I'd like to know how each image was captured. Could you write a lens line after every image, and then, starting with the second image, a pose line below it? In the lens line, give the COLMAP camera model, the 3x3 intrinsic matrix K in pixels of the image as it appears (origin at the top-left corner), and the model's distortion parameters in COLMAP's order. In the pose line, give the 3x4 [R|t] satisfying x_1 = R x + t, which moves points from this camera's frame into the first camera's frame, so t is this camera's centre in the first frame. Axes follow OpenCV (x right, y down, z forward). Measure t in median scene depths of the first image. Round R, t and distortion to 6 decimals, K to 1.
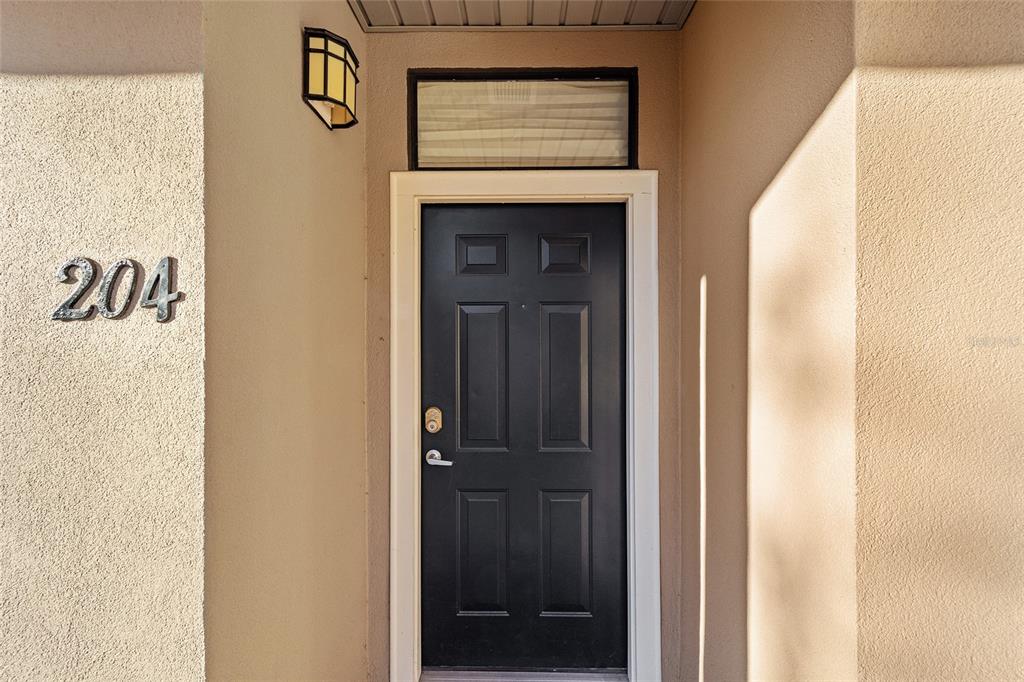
lens RADIAL K [[416.7, 0, 514.4], [0, 416.7, 341.0], [0, 0, 1]] dist [0.007209, -0.000186]
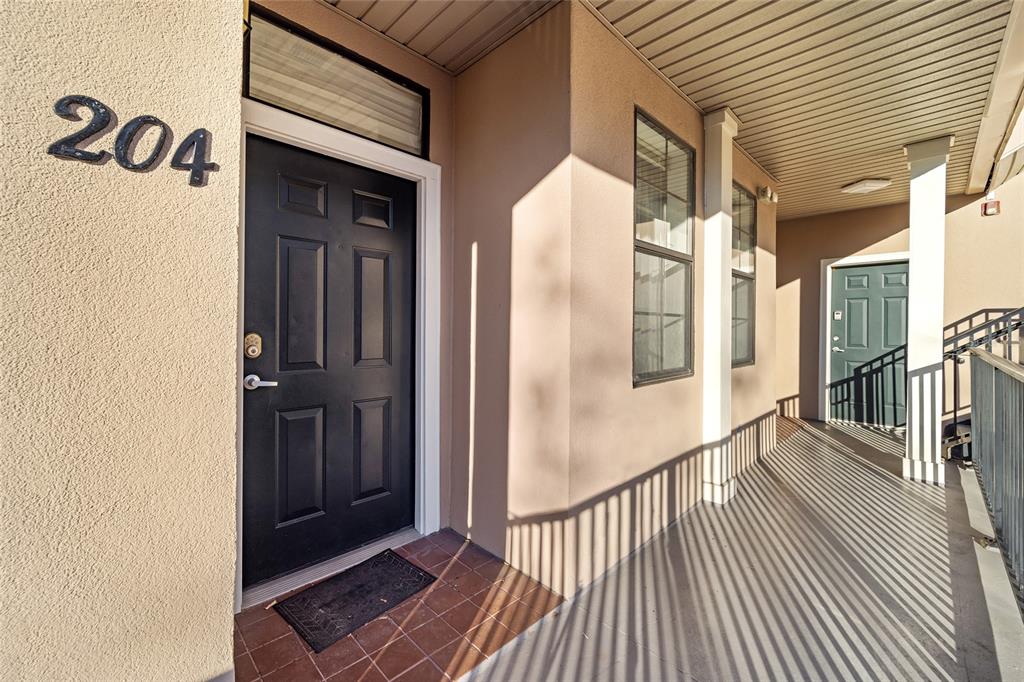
lens RADIAL K [[416.7, 0, 508.5], [0, 416.7, 332.6], [0, 0, 1]] dist [0.007209, -0.000186]
pose [[0.700186, 0.002289, 0.713957, -0.530783], [-0.001379, 0.999997, -0.001854, 0.174044], [-0.713959, 0.000313, 0.700187, -0.184483]]
